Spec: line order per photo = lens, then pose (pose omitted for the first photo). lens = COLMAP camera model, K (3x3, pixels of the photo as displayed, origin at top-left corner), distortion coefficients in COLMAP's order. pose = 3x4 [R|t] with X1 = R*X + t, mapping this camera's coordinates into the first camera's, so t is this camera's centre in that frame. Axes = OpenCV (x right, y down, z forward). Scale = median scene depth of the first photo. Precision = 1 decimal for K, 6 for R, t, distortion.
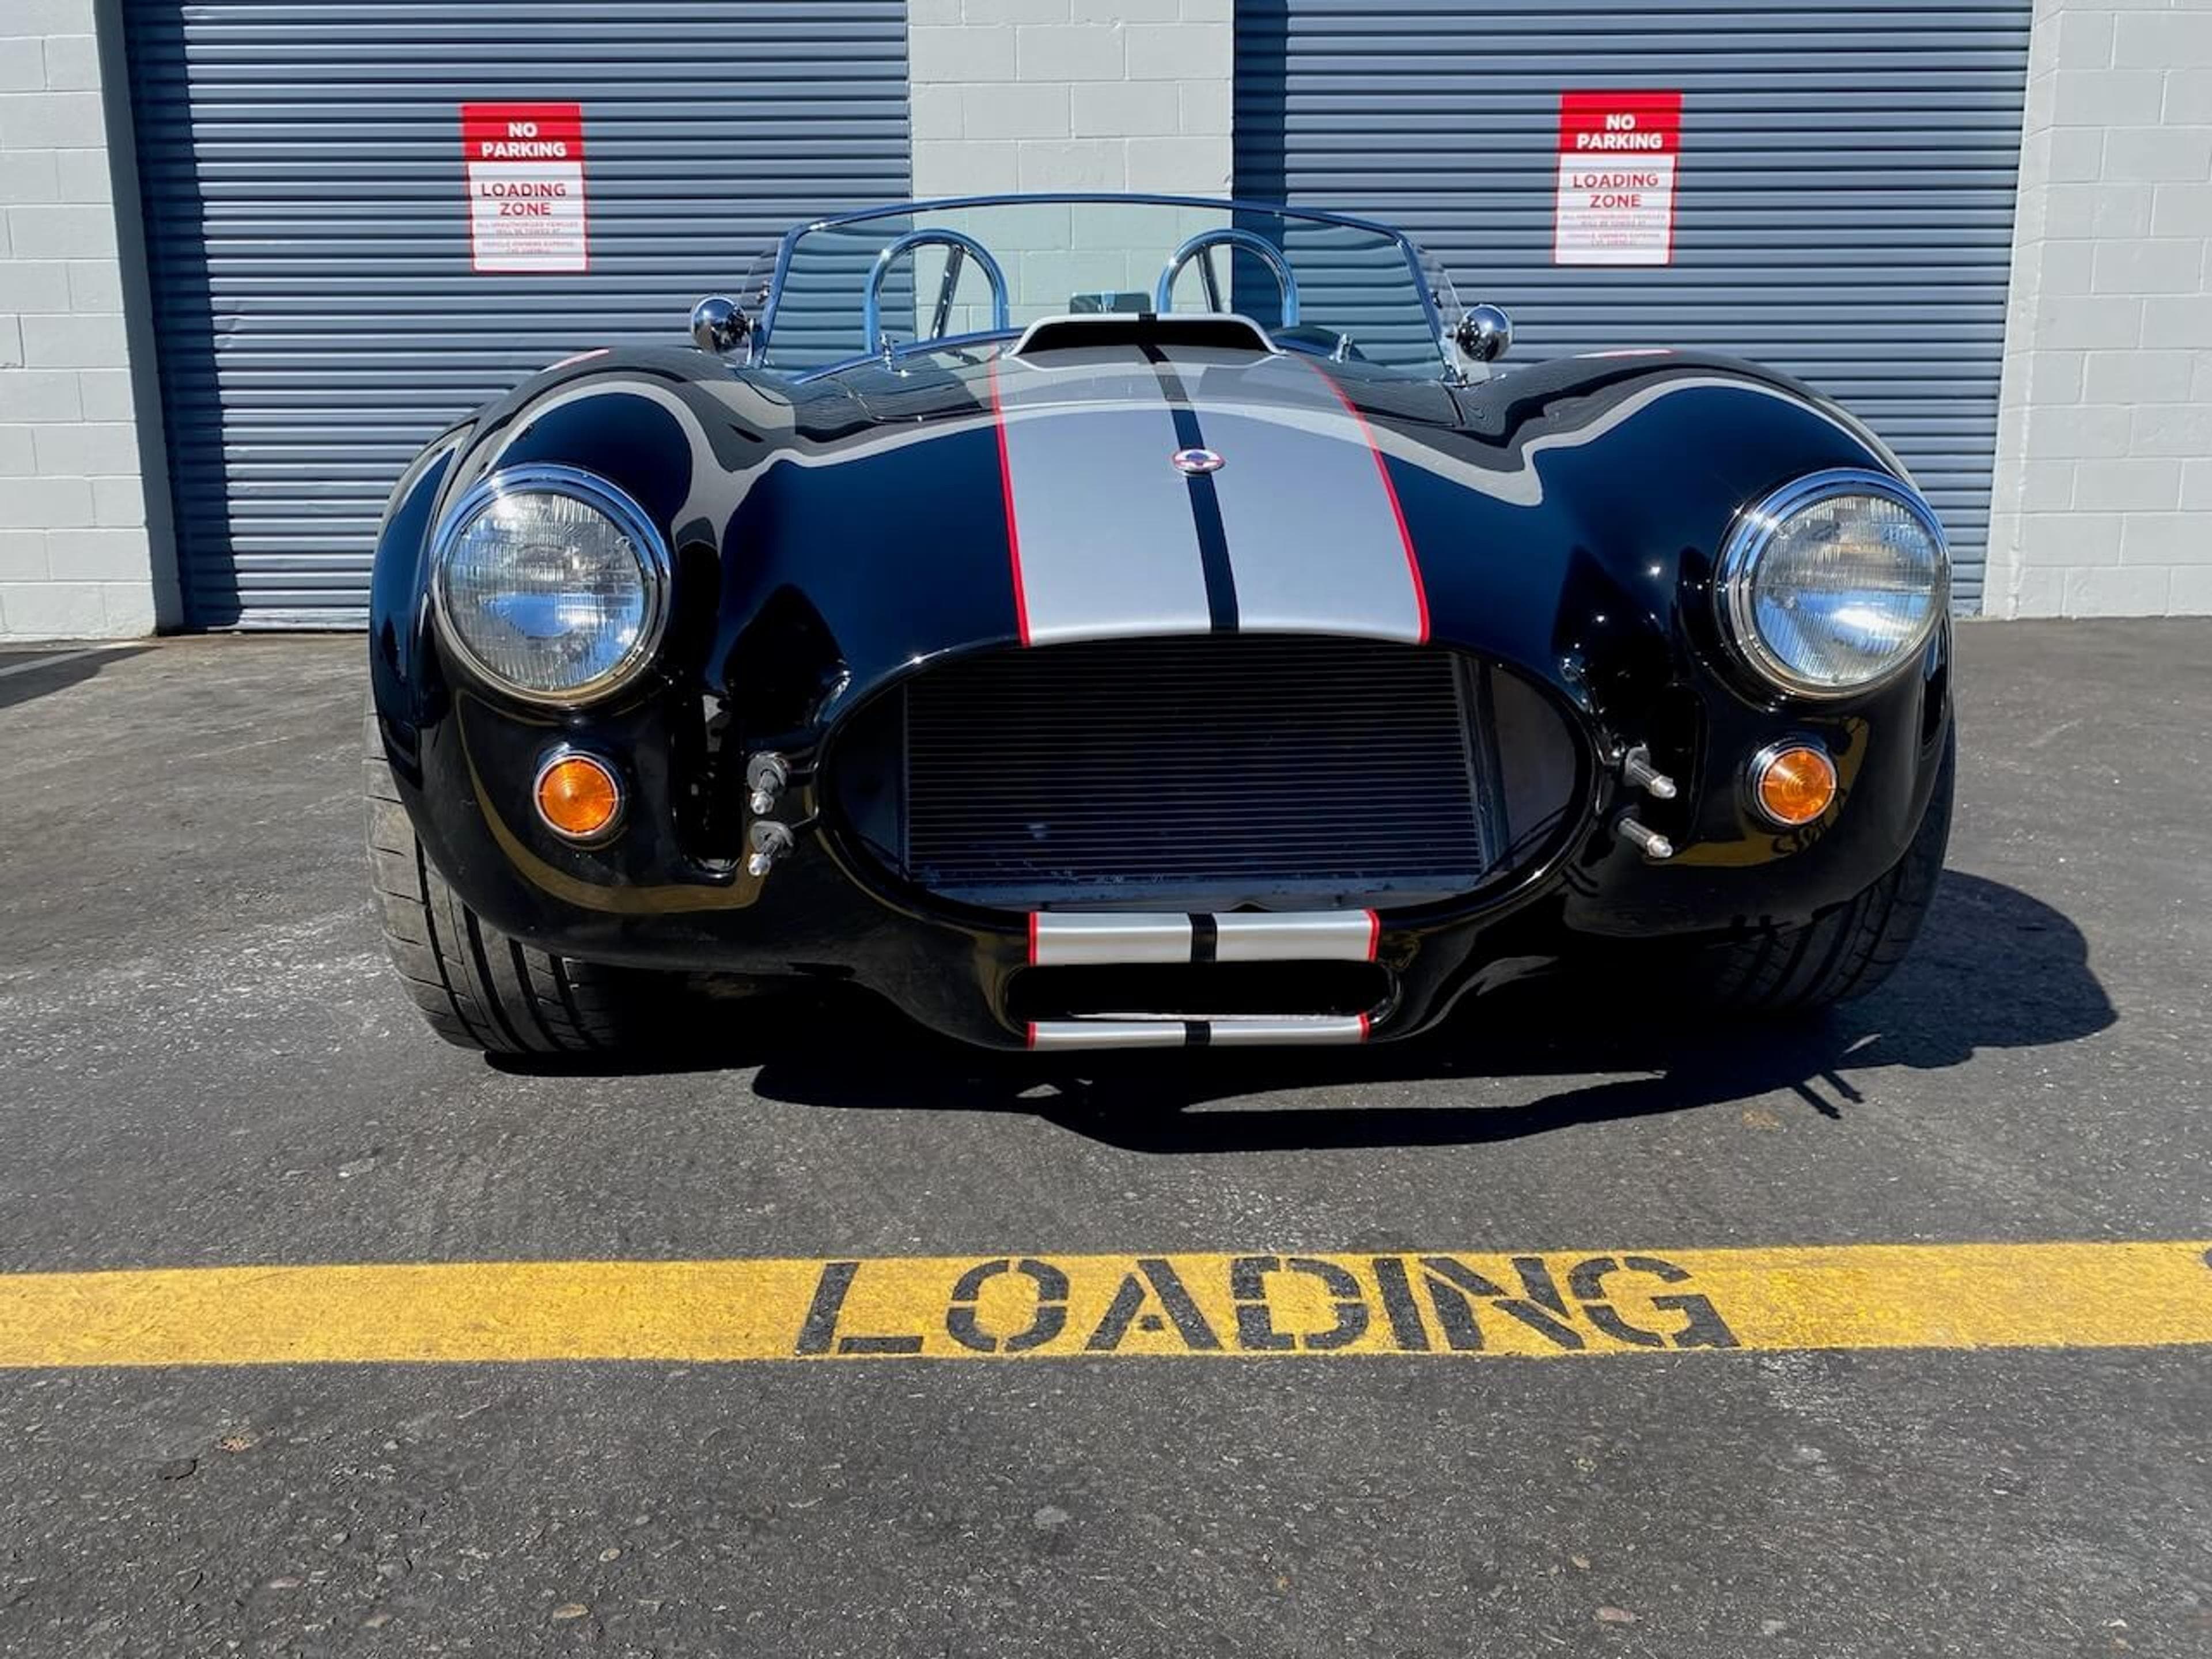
lens RADIAL K [[1623.5, 0, 1129.3], [0, 1623.5, 800.3], [0, 0, 1]] dist [0.008119, -0.004025]
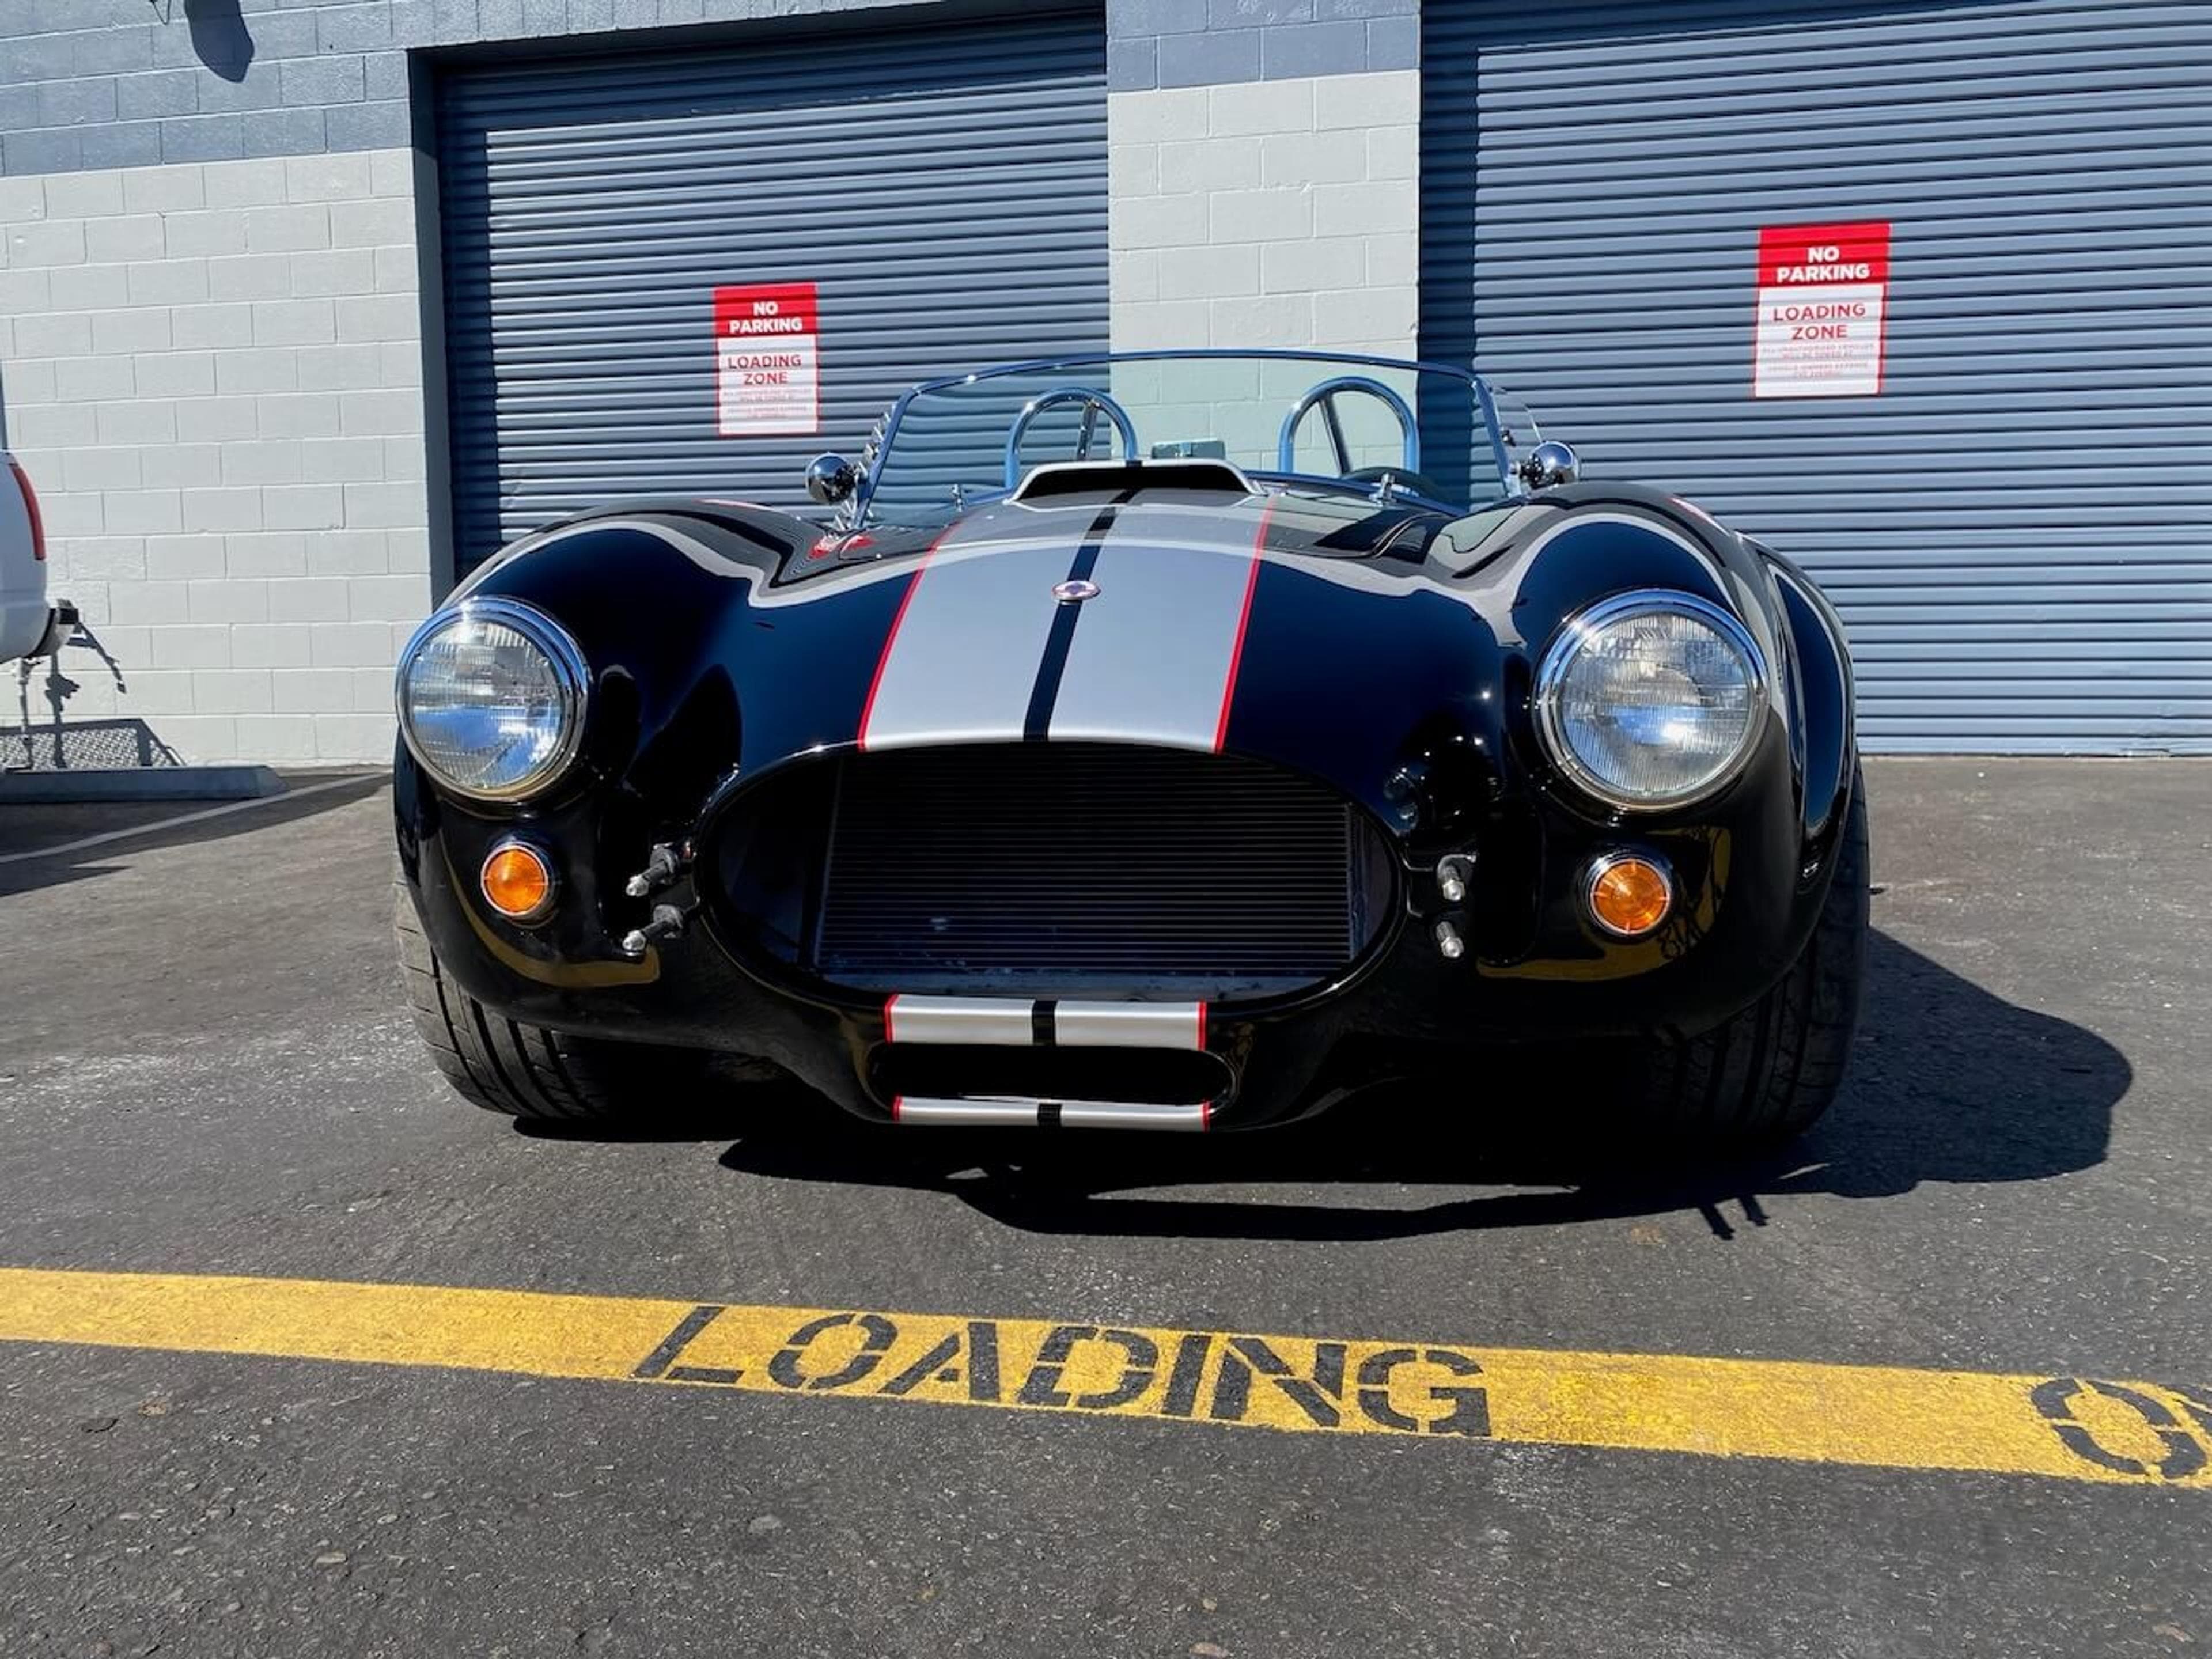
lens RADIAL K [[1623.5, 0, 1115.4], [0, 1623.5, 803.6], [0, 0, 1]] dist [0.008119, -0.004025]
pose [[0.984546, 0.011916, -0.174718, 0.263026], [-0.026278, 0.996439, -0.080121, 0.022887], [0.173141, 0.083474, 0.981353, -0.063735]]
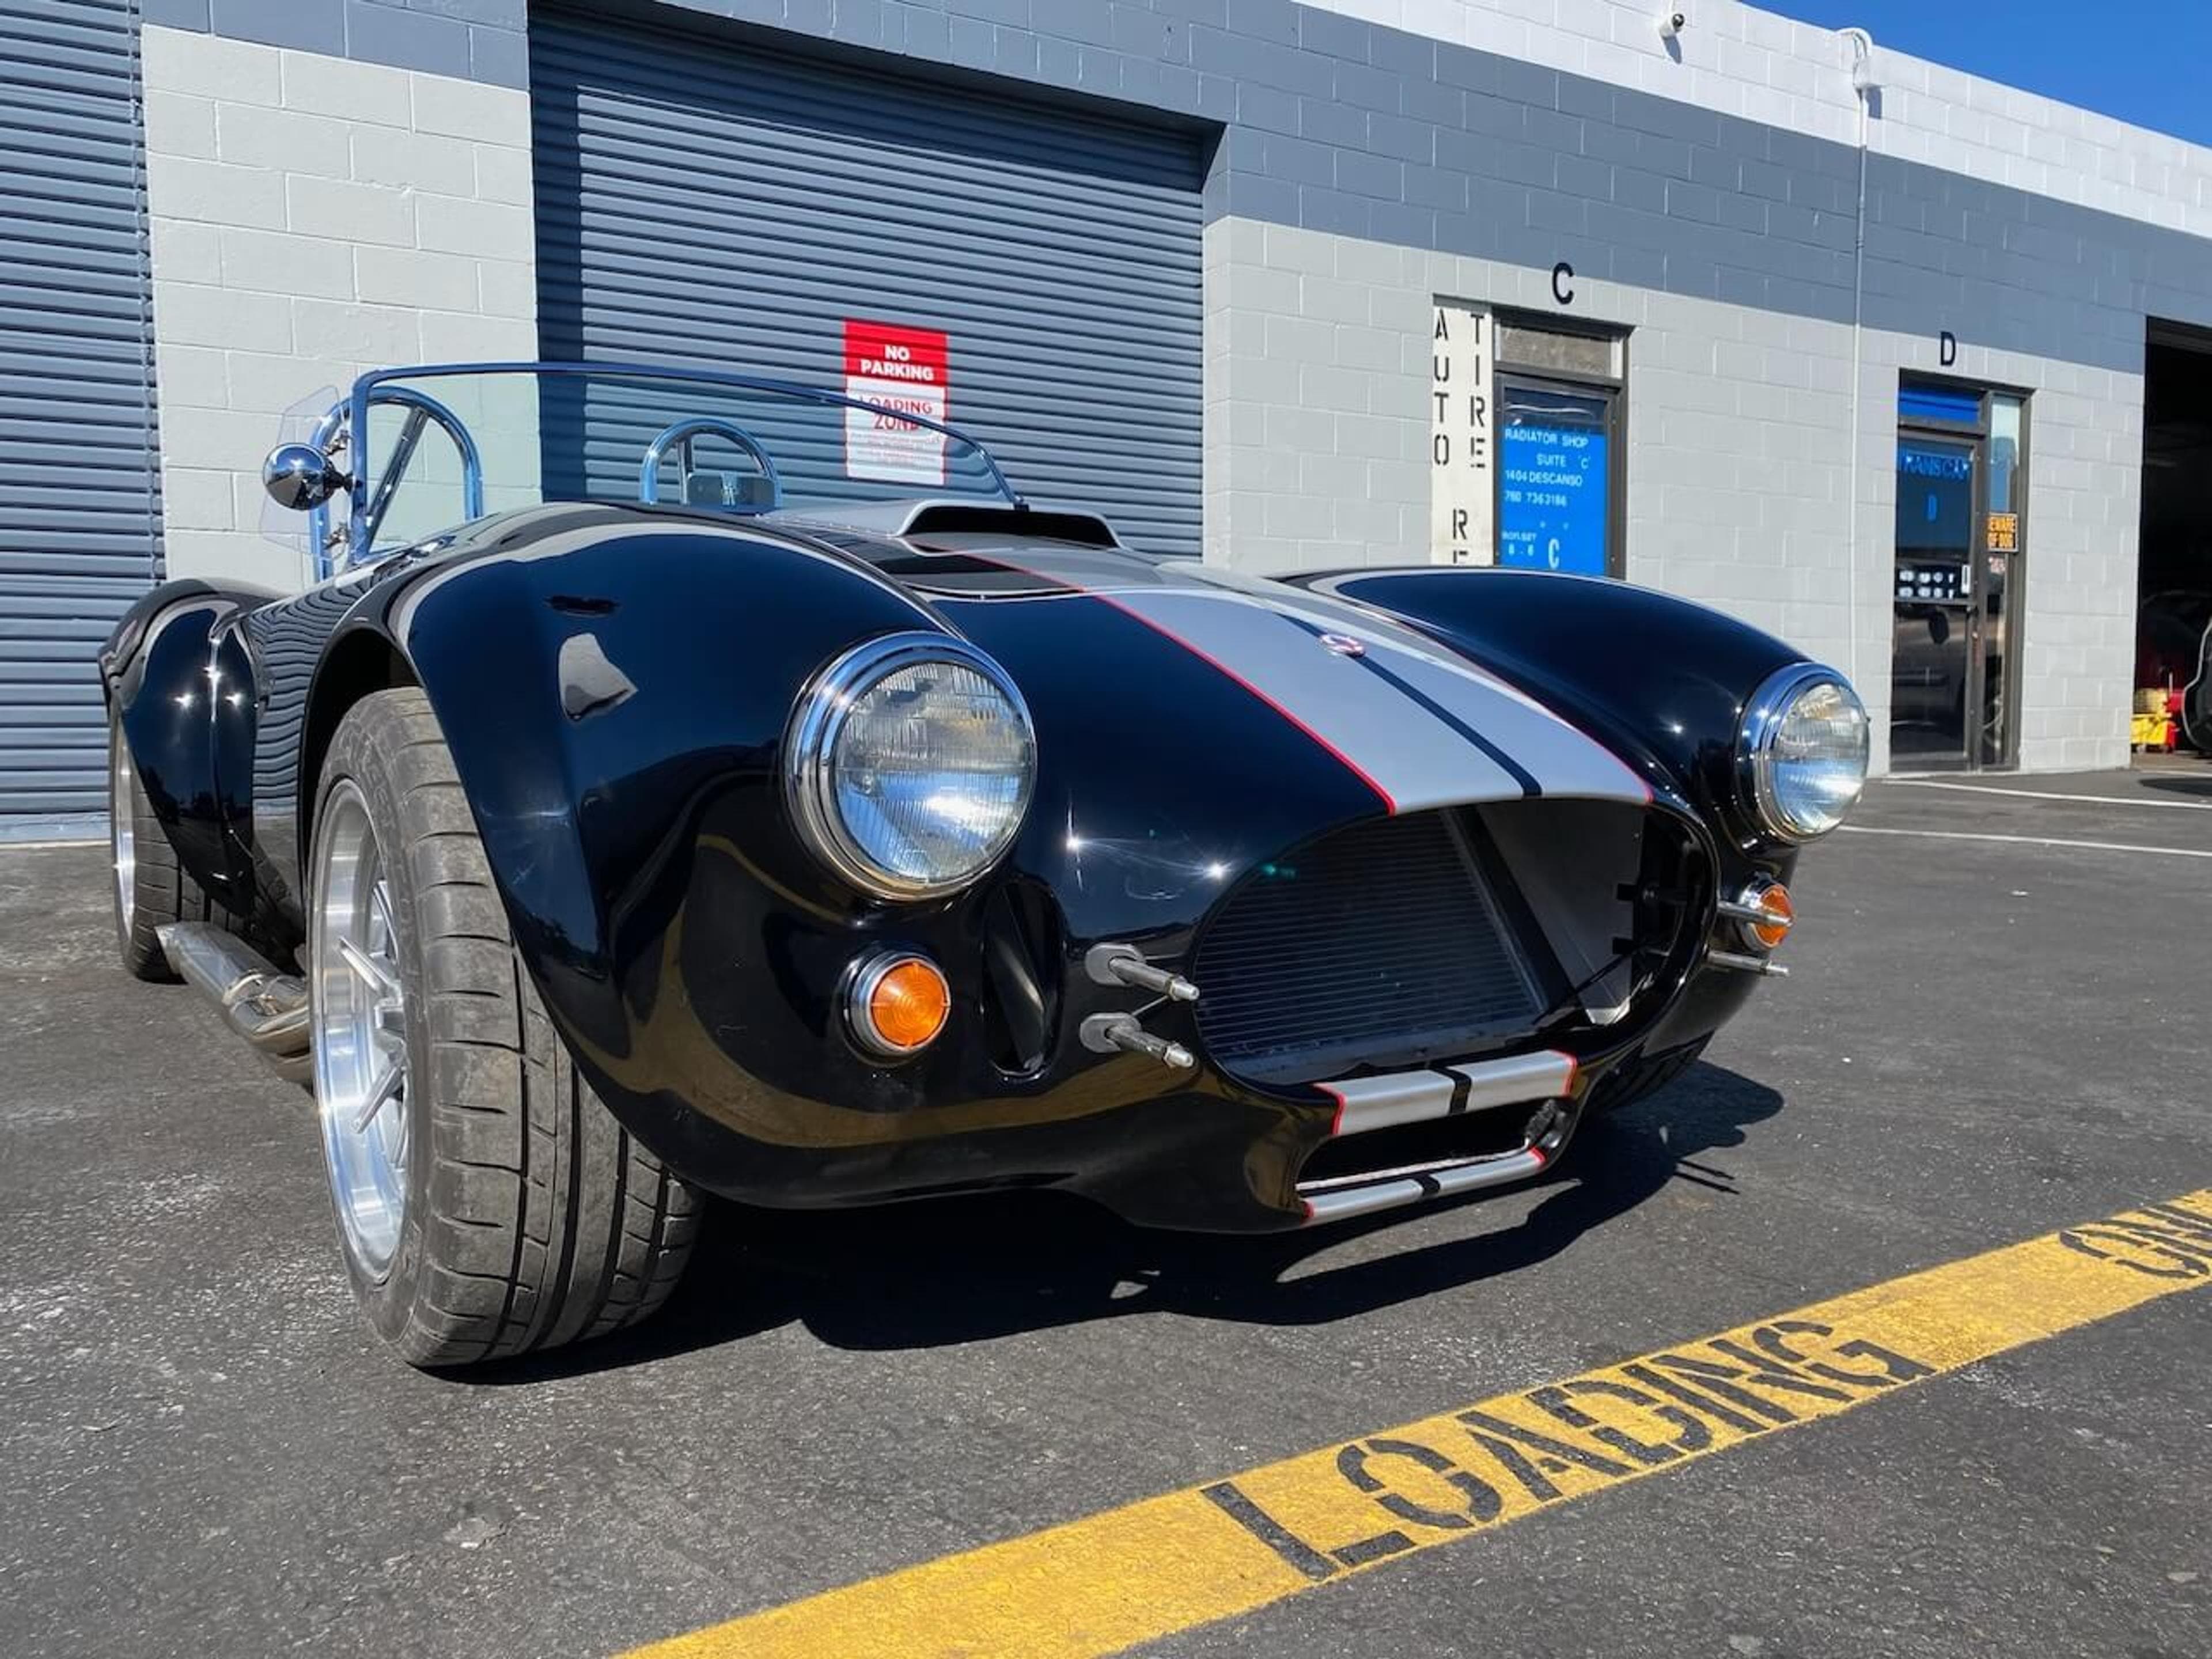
lens RADIAL K [[1623.5, 0, 1087.9], [0, 1623.5, 825.5], [0, 0, 1]] dist [0.008119, -0.004025]
pose [[0.867349, -0.030270, 0.496778, -0.635475], [0.082628, 0.993055, -0.083753, -0.016063], [-0.490793, 0.113691, 0.863827, 0.177597]]
